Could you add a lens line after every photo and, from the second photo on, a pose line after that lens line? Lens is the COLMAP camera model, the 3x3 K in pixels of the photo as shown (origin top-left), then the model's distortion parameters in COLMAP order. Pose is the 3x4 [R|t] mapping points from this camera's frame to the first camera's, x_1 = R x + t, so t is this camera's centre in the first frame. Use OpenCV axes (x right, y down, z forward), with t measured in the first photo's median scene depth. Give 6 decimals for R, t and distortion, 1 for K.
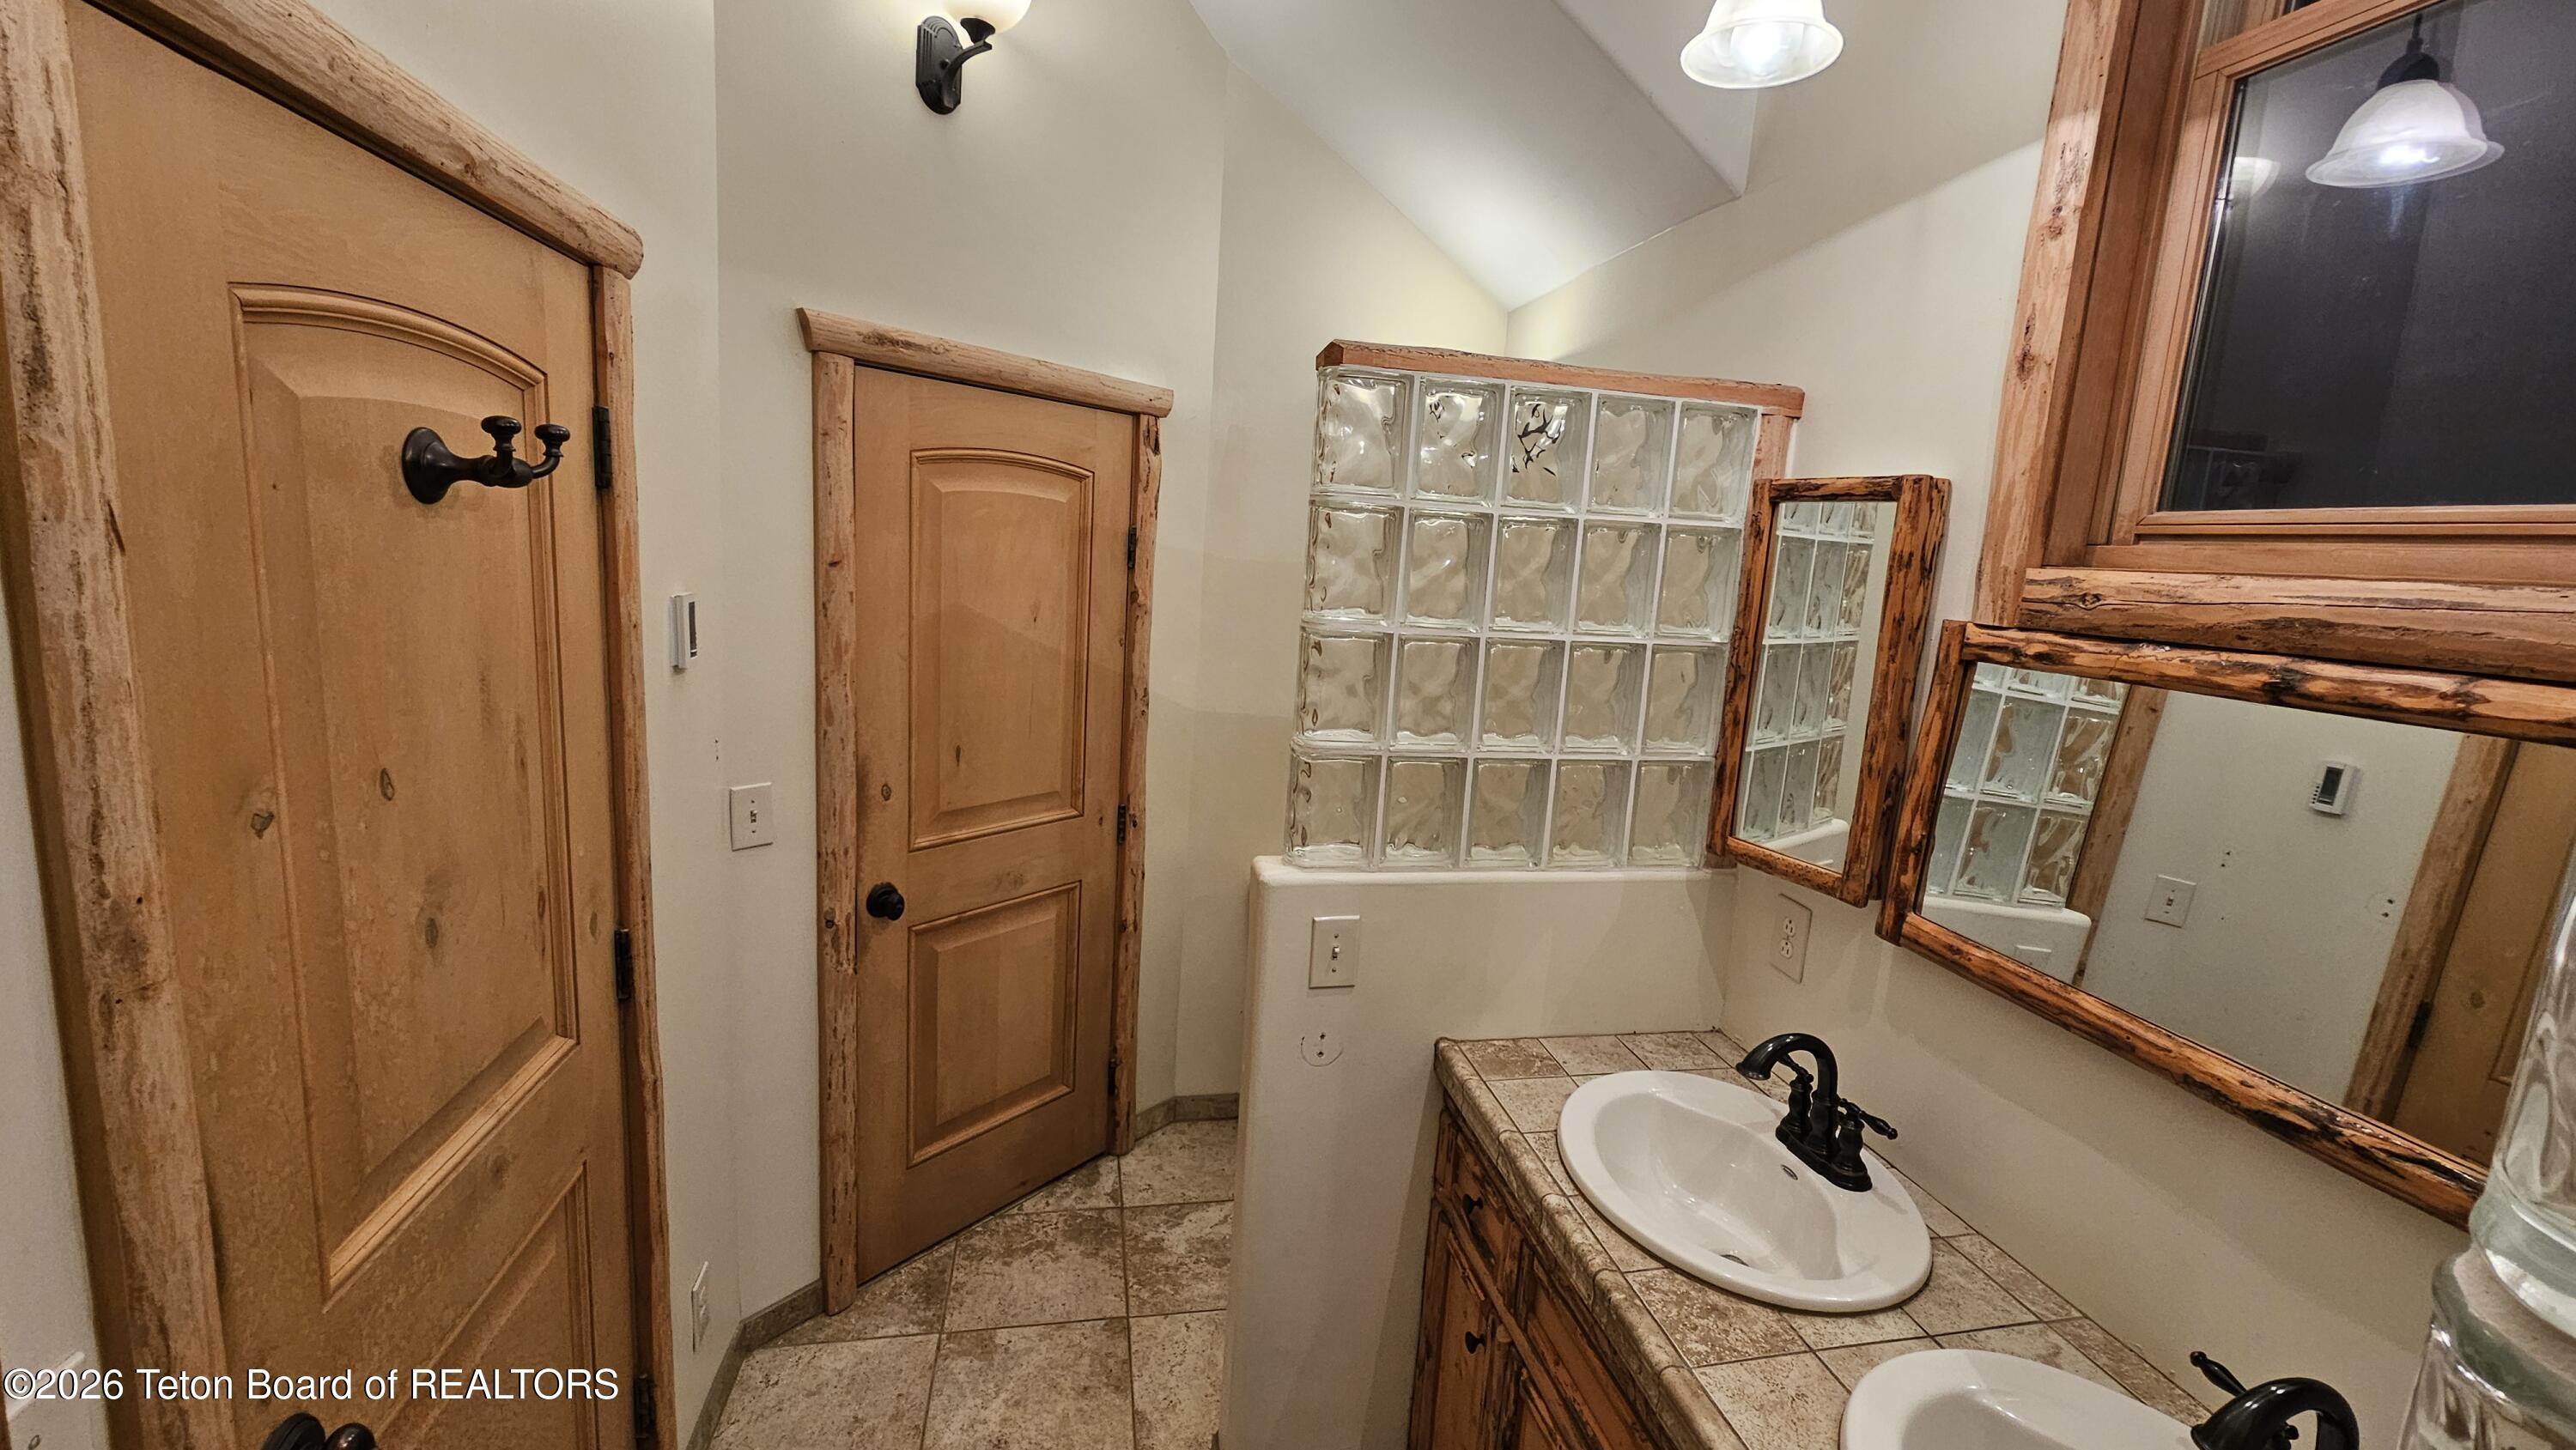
lens RADIAL K [[1068.3, 0, 1298.5], [0, 1068.3, 713.4], [0, 0, 1]] dist [-0.003417, 0.005239]
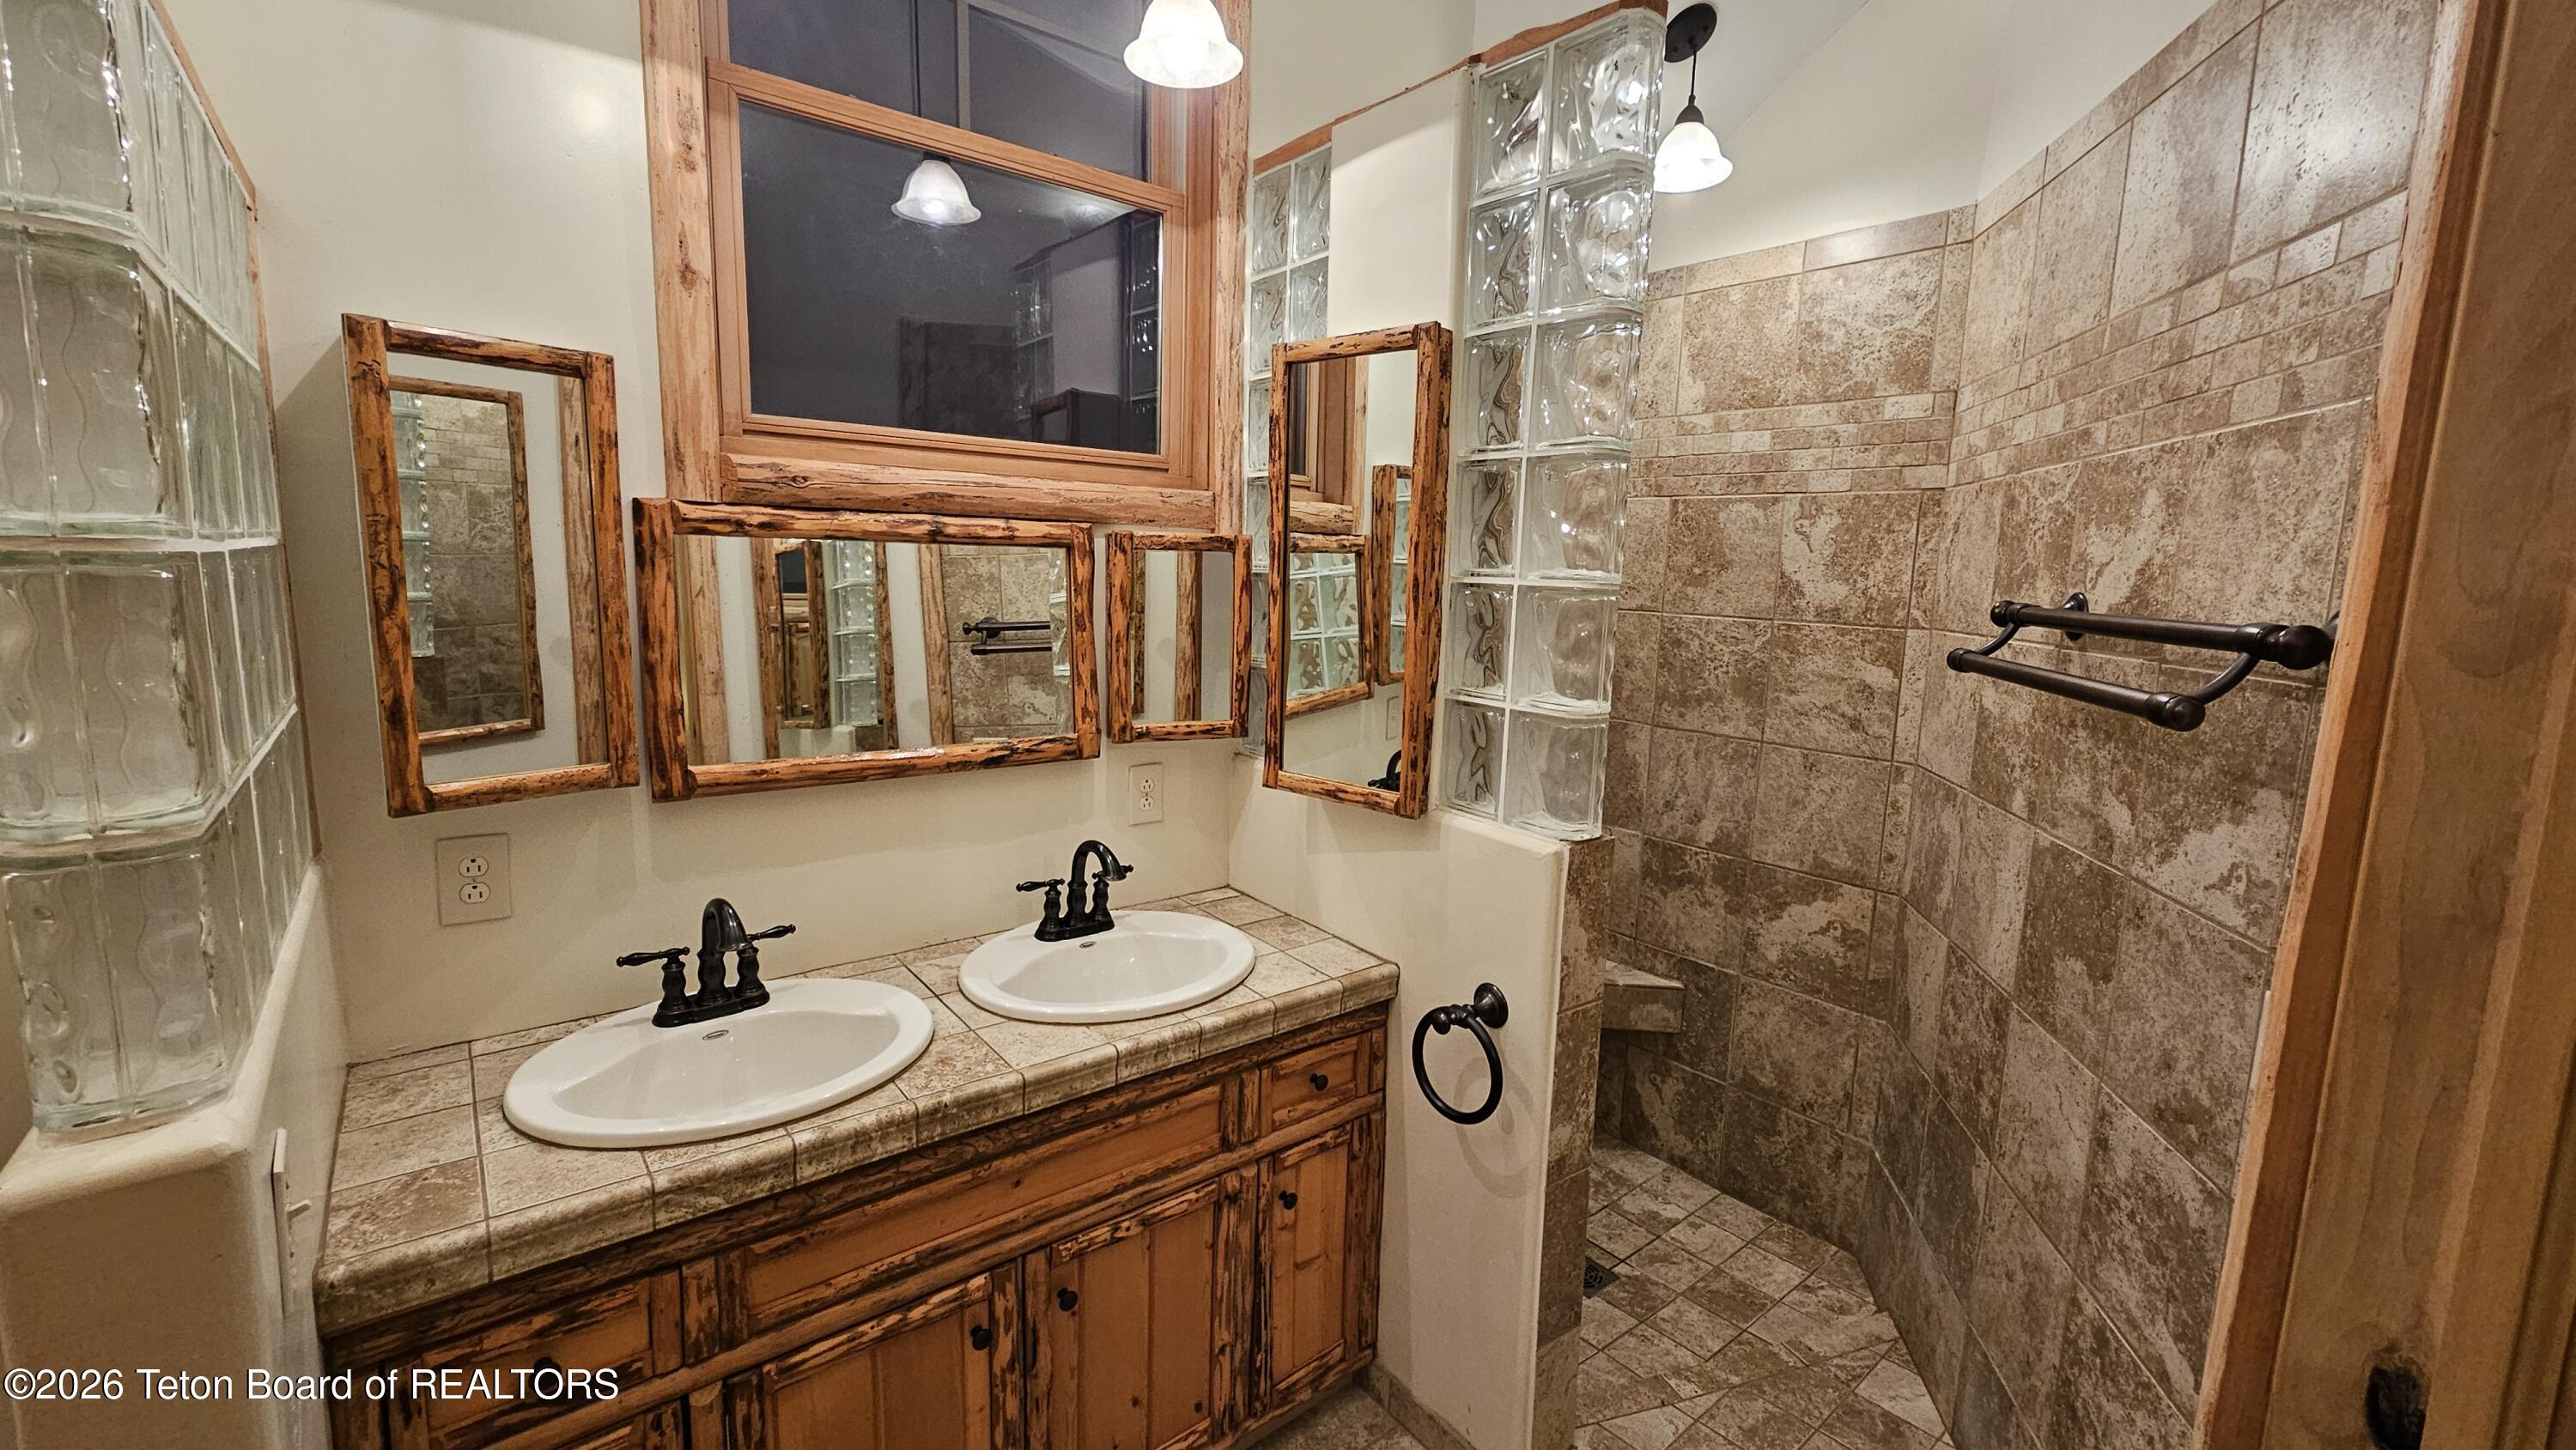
lens RADIAL K [[1068.3, 0, 1298.5], [0, 1068.3, 713.4], [0, 0, 1]] dist [-0.003417, 0.005239]
pose [[-0.463956, -0.199793, 0.863034, -0.775496], [0.078951, 0.961032, 0.264923, -0.128586], [-0.882333, 0.191050, -0.430103, 1.055379]]
